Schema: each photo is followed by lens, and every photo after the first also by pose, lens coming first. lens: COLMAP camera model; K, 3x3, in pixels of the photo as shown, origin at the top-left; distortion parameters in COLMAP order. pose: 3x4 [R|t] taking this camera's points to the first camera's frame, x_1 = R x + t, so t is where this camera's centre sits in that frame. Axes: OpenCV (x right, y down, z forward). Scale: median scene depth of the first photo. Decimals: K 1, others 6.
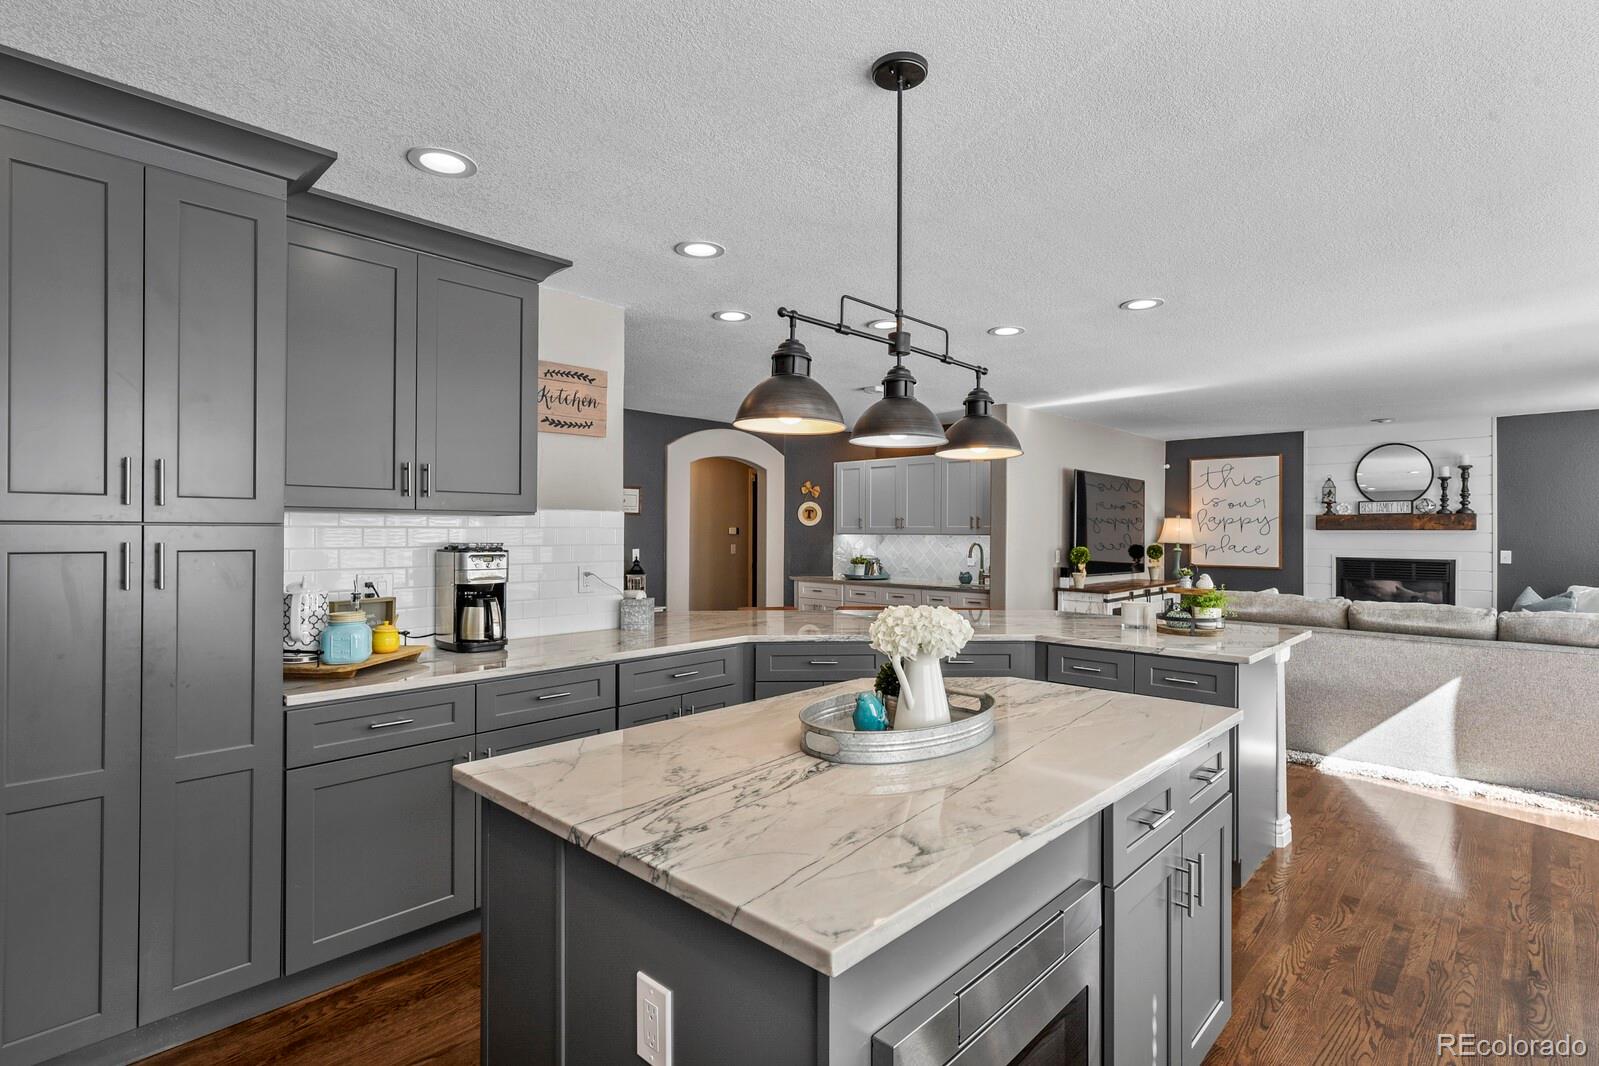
lens RADIAL K [[785.8, 0, 788.5], [0, 785.8, 528.6], [0, 0, 1]] dist [-0.025232, -0.001426]
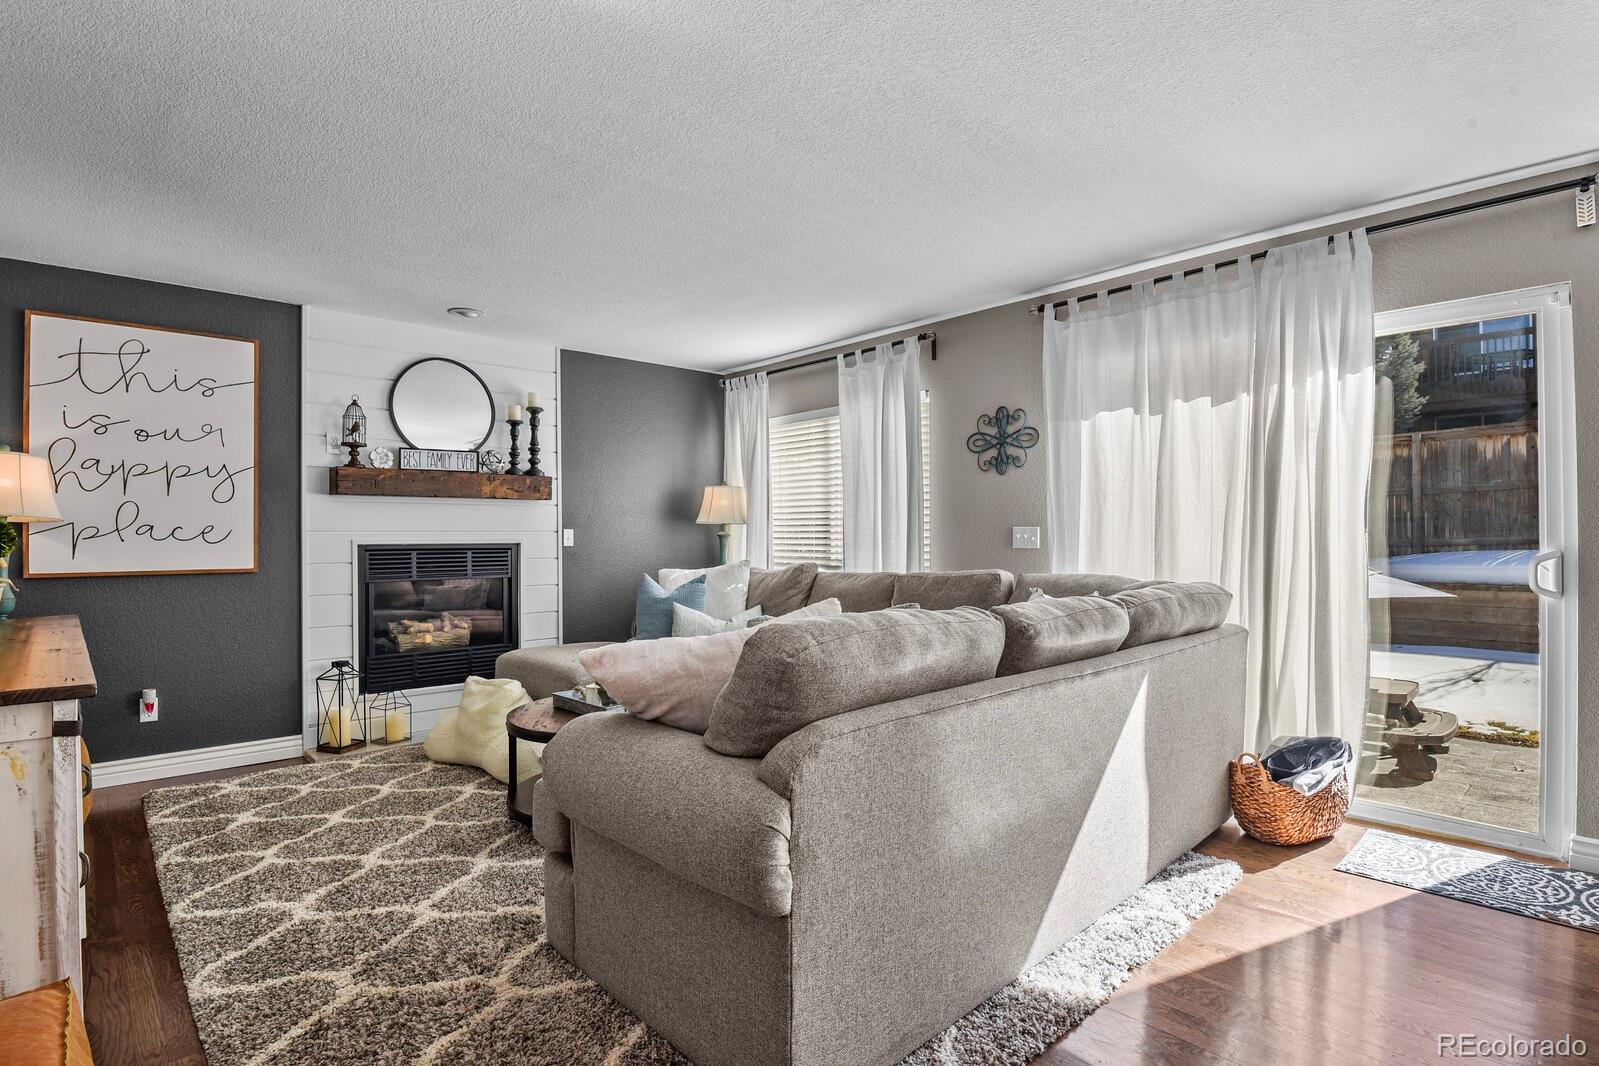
lens RADIAL K [[785.8, 0, 784.2], [0, 785.8, 534.6], [0, 0, 1]] dist [-0.025232, -0.001426]
pose [[0.040540, -0.001525, 0.999177, 0.157905], [0.002960, 0.999995, 0.001406, 0.029644], [-0.999174, 0.002900, 0.040545, 0.669212]]
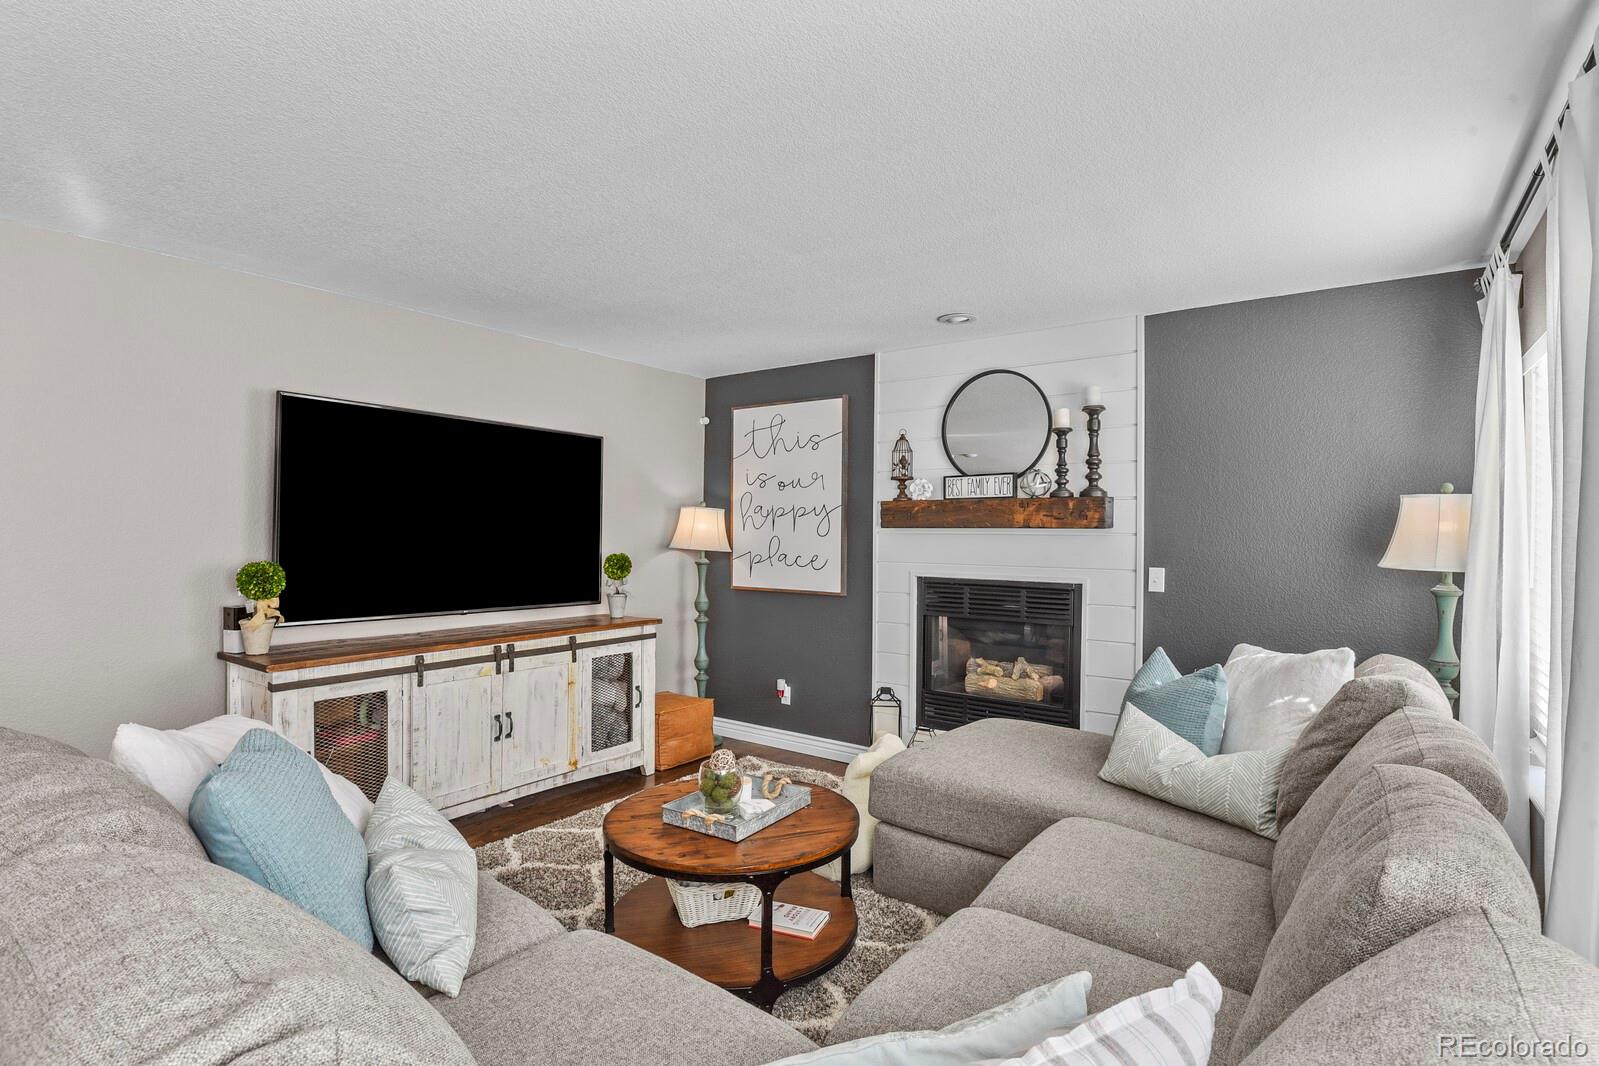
lens RADIAL K [[785.8, 0, 849.4], [0, 785.8, 543.7], [0, 0, 1]] dist [-0.025232, -0.001426]
pose [[0.983190, 0.000863, 0.182585, 0.552374], [-0.004465, 0.999803, 0.019314, 0.002444], [-0.182533, -0.019805, 0.983000, 0.447732]]
